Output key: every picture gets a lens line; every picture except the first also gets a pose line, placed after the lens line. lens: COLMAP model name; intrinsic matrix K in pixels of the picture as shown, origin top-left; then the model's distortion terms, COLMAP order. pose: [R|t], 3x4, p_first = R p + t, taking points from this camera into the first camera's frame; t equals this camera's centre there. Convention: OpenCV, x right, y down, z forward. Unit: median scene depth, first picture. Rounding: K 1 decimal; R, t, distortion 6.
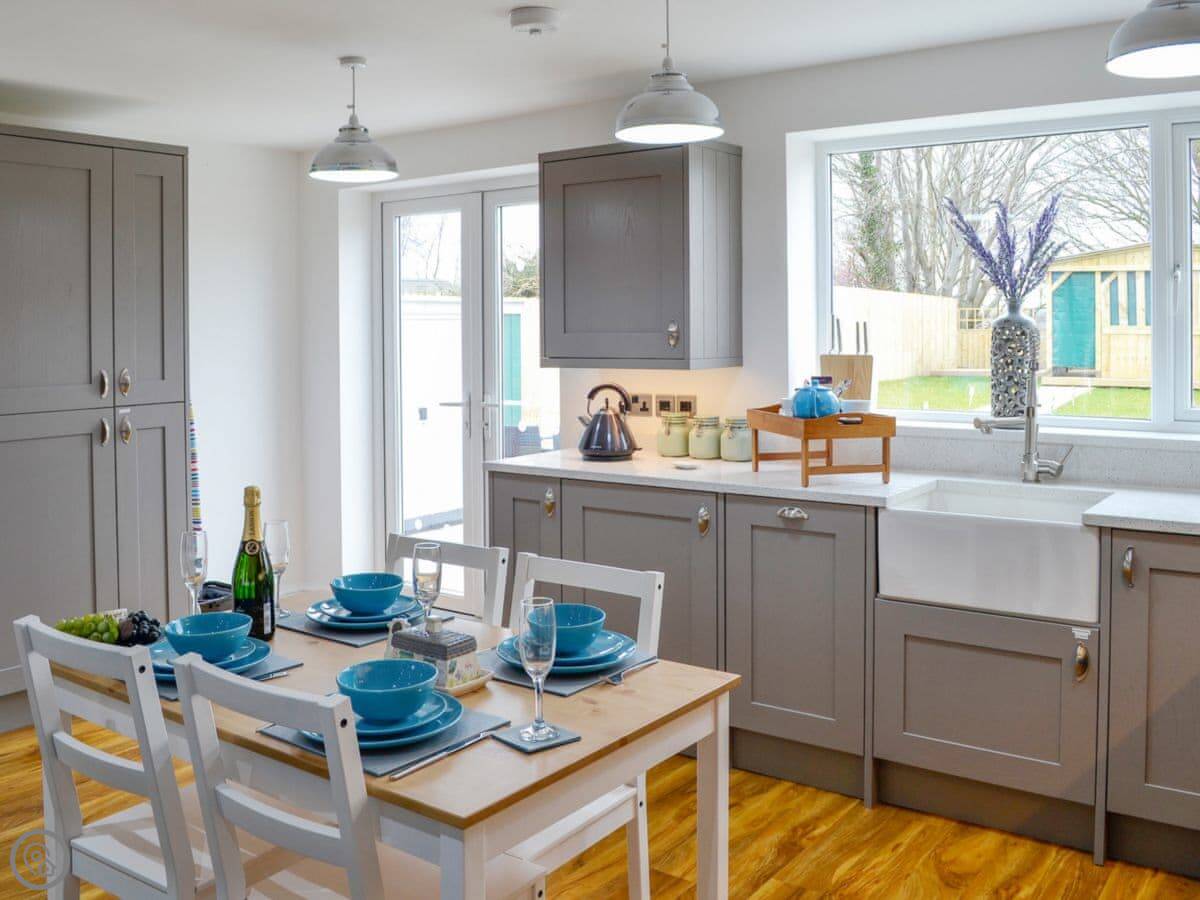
lens RADIAL K [[1116.9, 0, 600.0], [0, 1116.9, 450.0], [0, 0, 1]] dist [-0.056702, 0.003183]
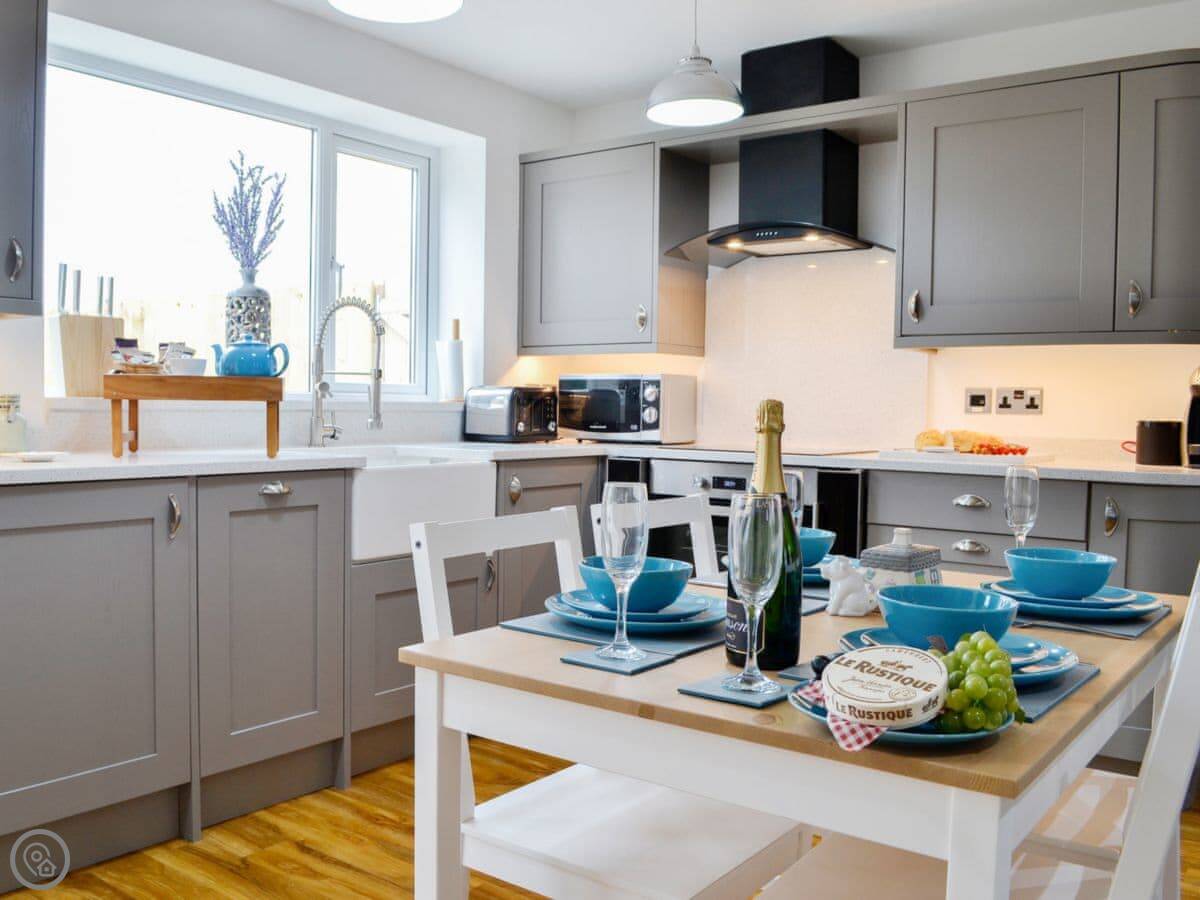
lens RADIAL K [[1116.9, 0, 600.0], [0, 1116.9, 450.0], [0, 0, 1]] dist [-0.056702, 0.003183]
pose [[0.013410, -0.030022, 0.999459, -0.651344], [0.104837, 0.994082, 0.028454, 0.029781], [-0.994399, 0.104398, 0.016478, 0.734475]]
